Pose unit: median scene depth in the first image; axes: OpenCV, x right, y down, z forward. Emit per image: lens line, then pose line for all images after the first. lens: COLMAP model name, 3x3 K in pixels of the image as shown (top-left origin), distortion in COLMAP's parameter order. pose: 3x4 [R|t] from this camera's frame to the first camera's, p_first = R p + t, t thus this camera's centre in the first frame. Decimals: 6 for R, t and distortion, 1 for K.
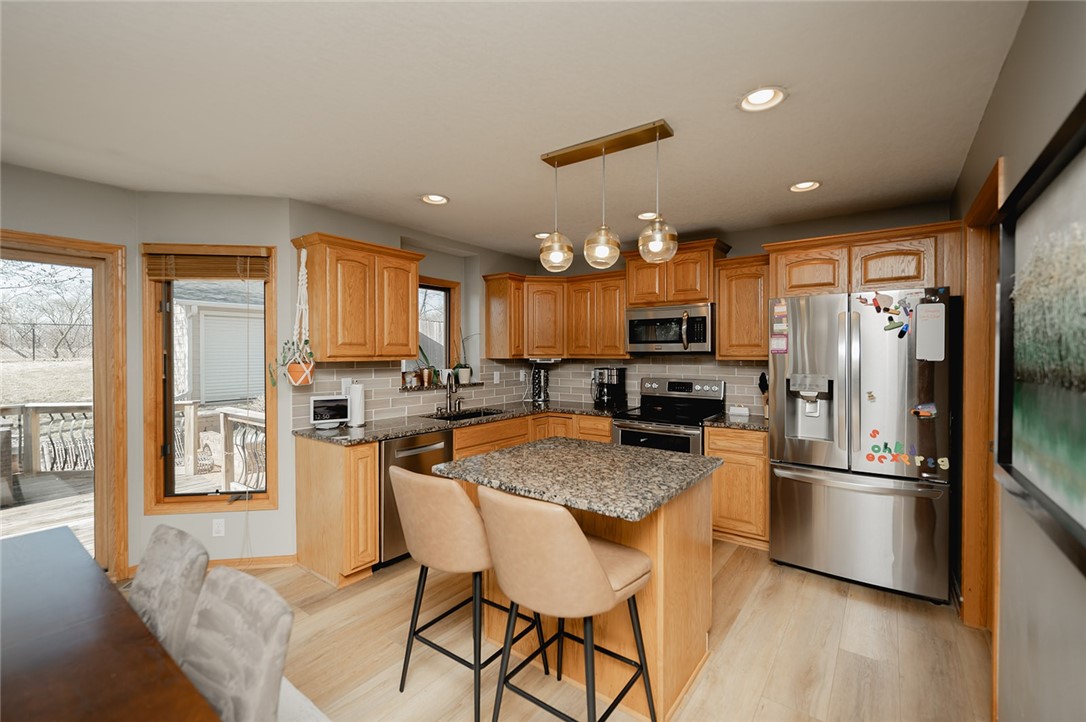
lens RADIAL K [[474.3, 0, 543.0], [0, 474.3, 361.0], [0, 0, 1]] dist [-0.002048, 0.000180]
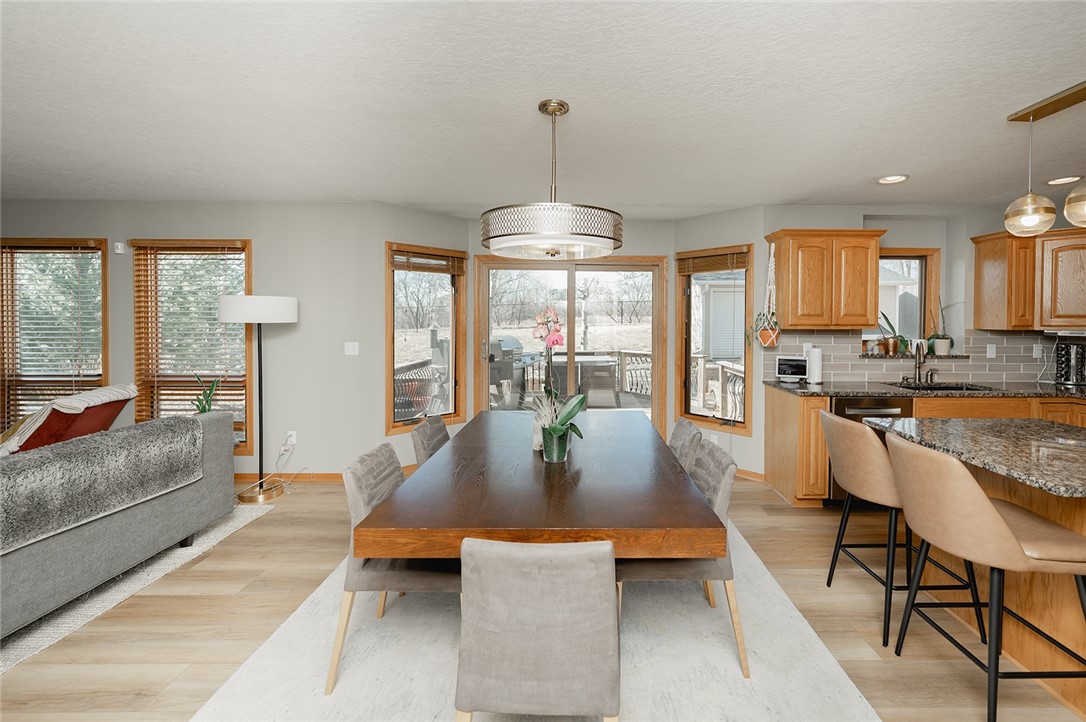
lens RADIAL K [[431.2, 0, 575.0], [0, 431.2, 320.2], [0, 0, 1]] dist [0.000763, 0.000091]
pose [[0.597480, 0.003643, -0.801876, 0.118701], [-0.018272, 0.999792, -0.009073, -0.001282], [0.801676, 0.020073, 0.597422, -0.139709]]
